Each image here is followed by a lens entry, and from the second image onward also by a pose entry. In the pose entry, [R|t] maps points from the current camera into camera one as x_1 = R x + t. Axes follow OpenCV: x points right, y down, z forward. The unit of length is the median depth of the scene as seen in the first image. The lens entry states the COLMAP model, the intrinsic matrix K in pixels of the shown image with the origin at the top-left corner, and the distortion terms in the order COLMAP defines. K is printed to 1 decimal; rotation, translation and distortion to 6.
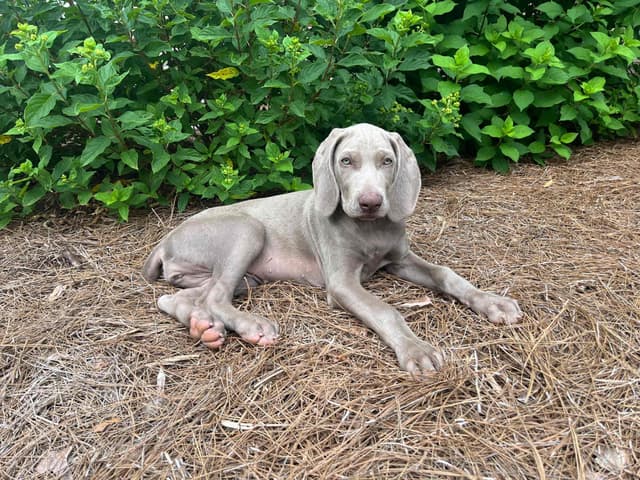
lens RADIAL K [[481.2, 0, 320.0], [0, 481.2, 240.0], [0, 0, 1]] dist [0.001575, -0.027631]
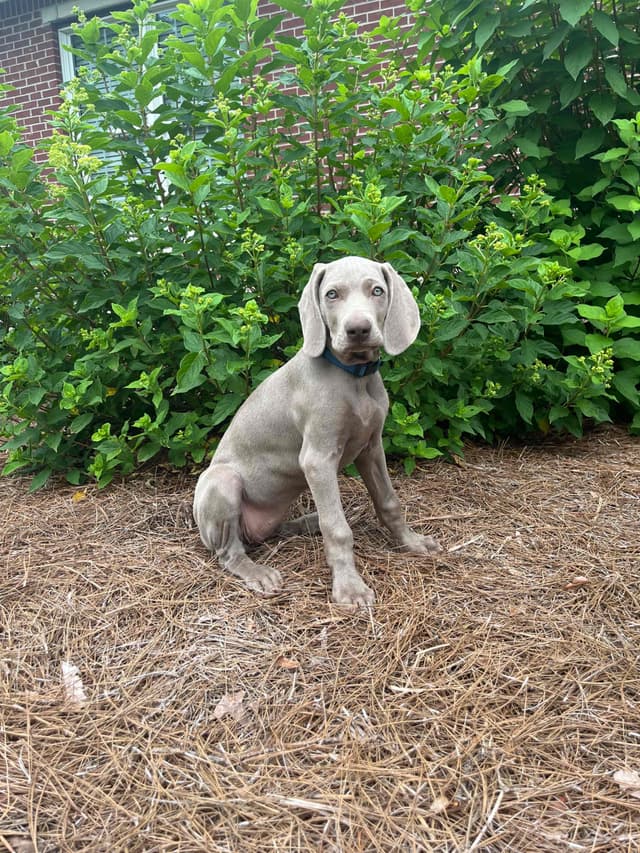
lens RADIAL K [[641.4, 0, 320.0], [0, 641.4, 426.5], [0, 0, 1]] dist [0.001575, -0.027631]
pose [[0.992476, 0.029816, -0.118755, -0.087189], [-0.046962, 0.988417, -0.144311, 0.019105], [0.113077, 0.148802, 0.982381, -0.159167]]
